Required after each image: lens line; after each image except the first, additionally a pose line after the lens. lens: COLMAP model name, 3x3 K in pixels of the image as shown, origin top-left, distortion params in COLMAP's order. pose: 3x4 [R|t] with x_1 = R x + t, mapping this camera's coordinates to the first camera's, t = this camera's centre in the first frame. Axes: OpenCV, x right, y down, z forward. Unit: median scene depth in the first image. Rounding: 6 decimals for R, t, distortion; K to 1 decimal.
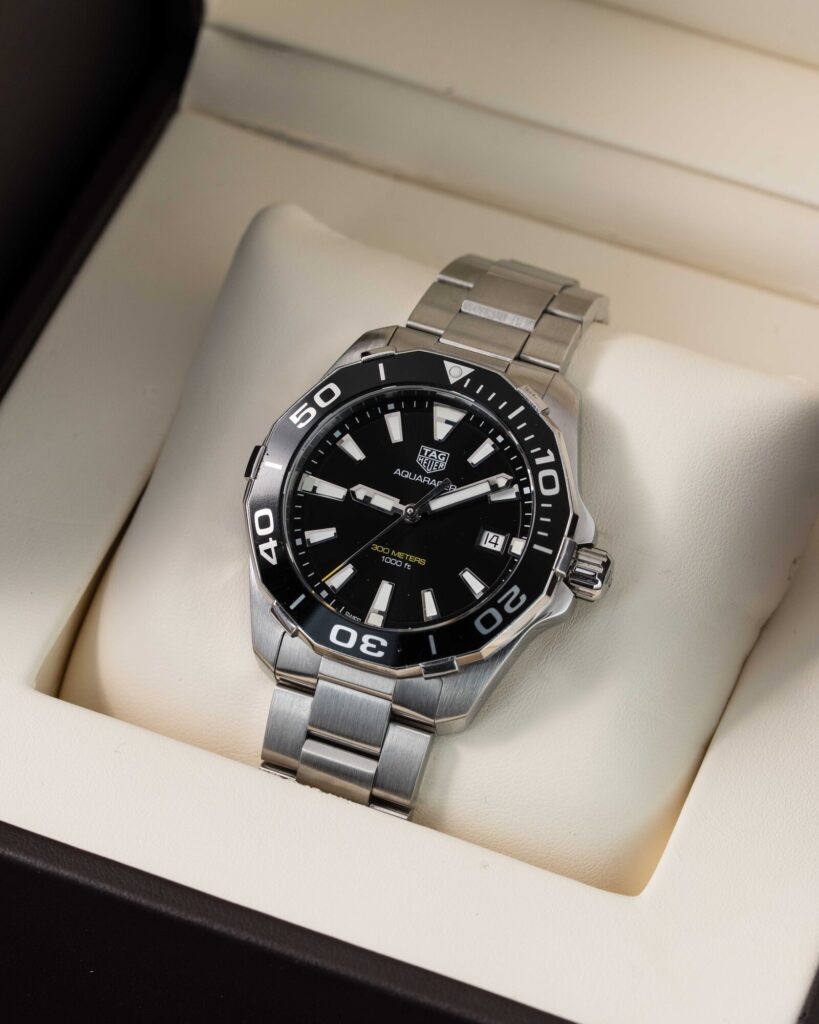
lens RADIAL K [[4947.0, 0, 410.5], [0, 4947.0, 509.1], [0, 0, 1]] dist [-0.553461, 0.000000]
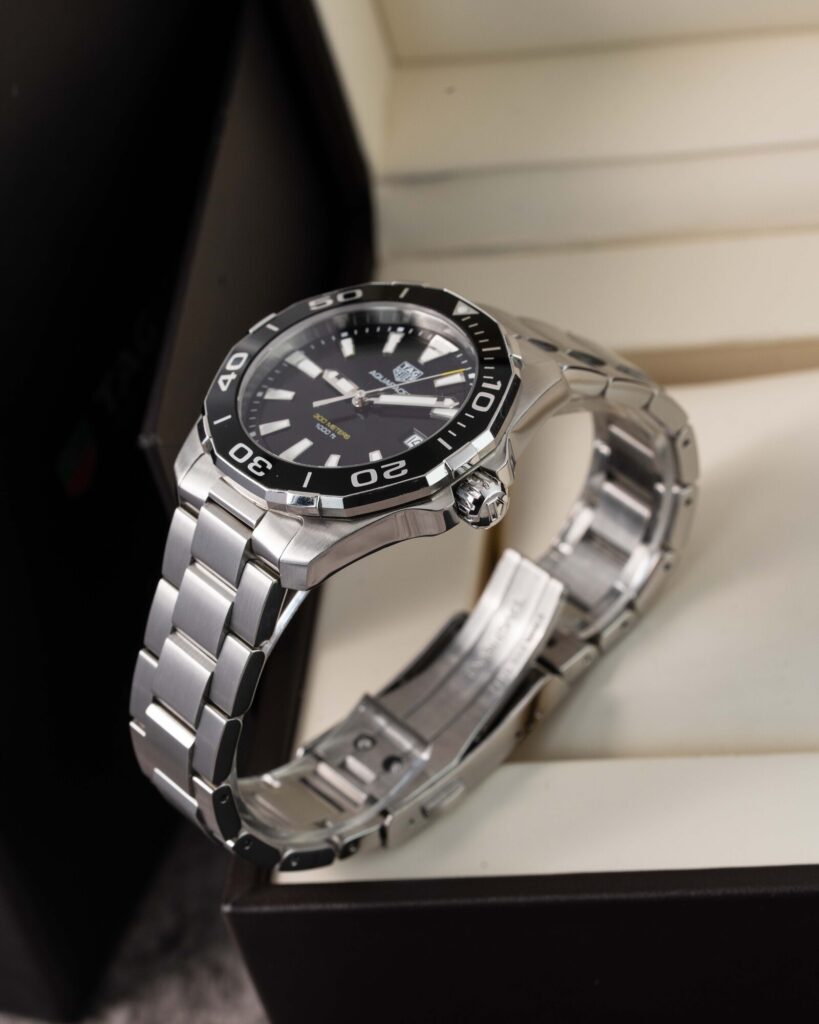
lens RADIAL K [[4947.0, 0, 410.3], [0, 4947.0, 512.6], [0, 0, 1]] dist [-0.553461, 0.000000]
pose [[0.867354, 0.338781, -0.364589, 0.394968], [-0.460441, 0.824296, -0.329439, 0.357113], [0.188921, 0.453612, 0.870945, 0.106915]]
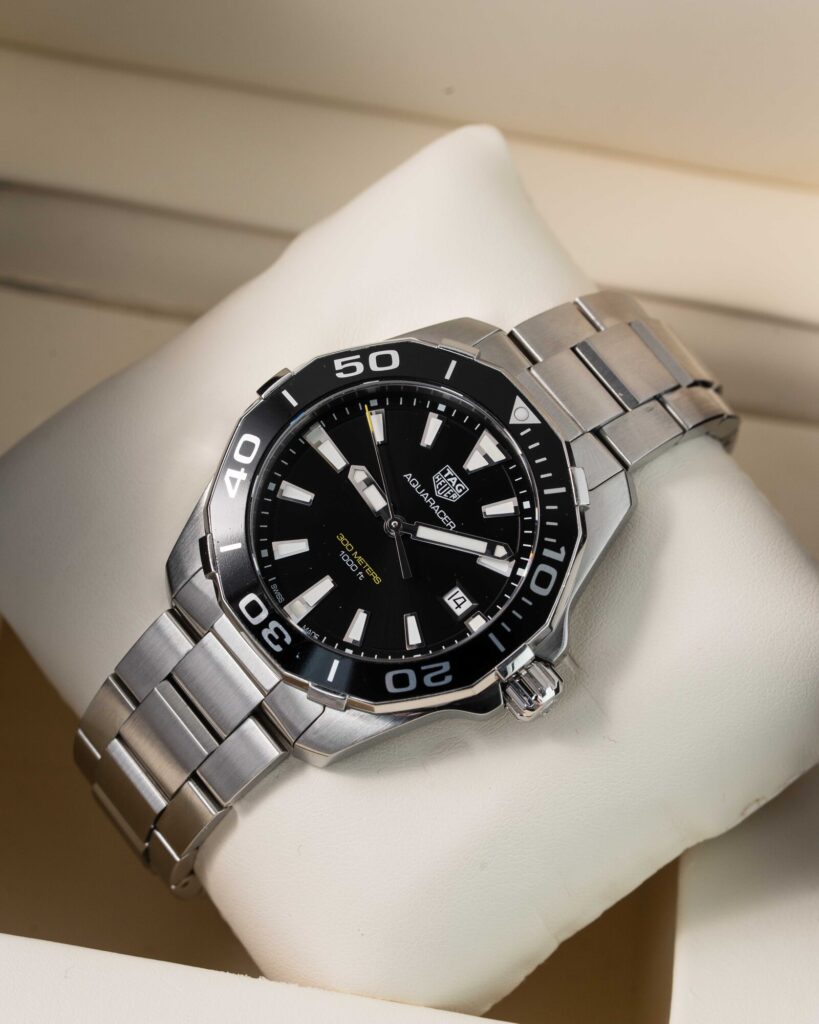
lens RADIAL K [[4947.0, 0, 408.5], [0, 4947.0, 510.7], [0, 0, 1]] dist [-0.553461, 0.000000]
pose [[0.856048, 0.515326, -0.040257, 0.036110], [-0.510044, 0.854774, 0.095998, -0.087005], [0.083881, -0.061646, 0.994567, 0.124054]]
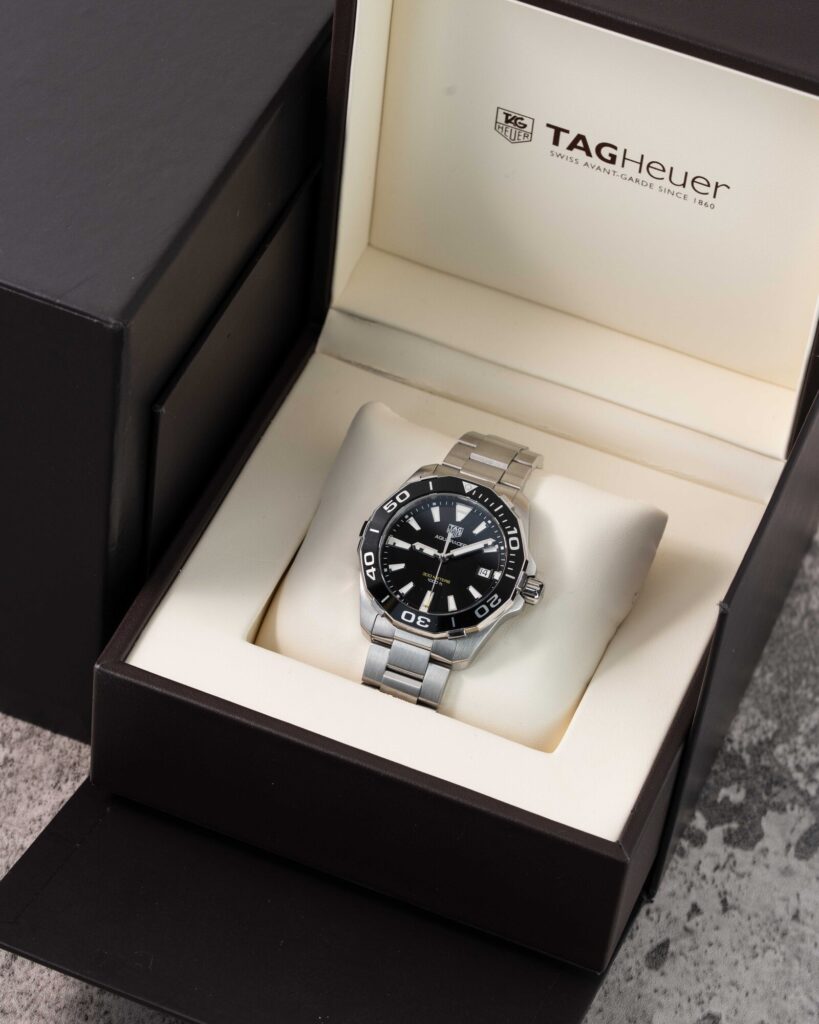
lens RADIAL K [[4947.0, 0, 409.5], [0, 4947.0, 513.3], [0, 0, 1]] dist [-0.553461, 0.000000]
pose [[0.998568, 0.039054, 0.036554, -0.086185], [-0.036697, 0.997335, -0.063060, 0.108167], [-0.038919, 0.061628, 0.997340, -0.970338]]
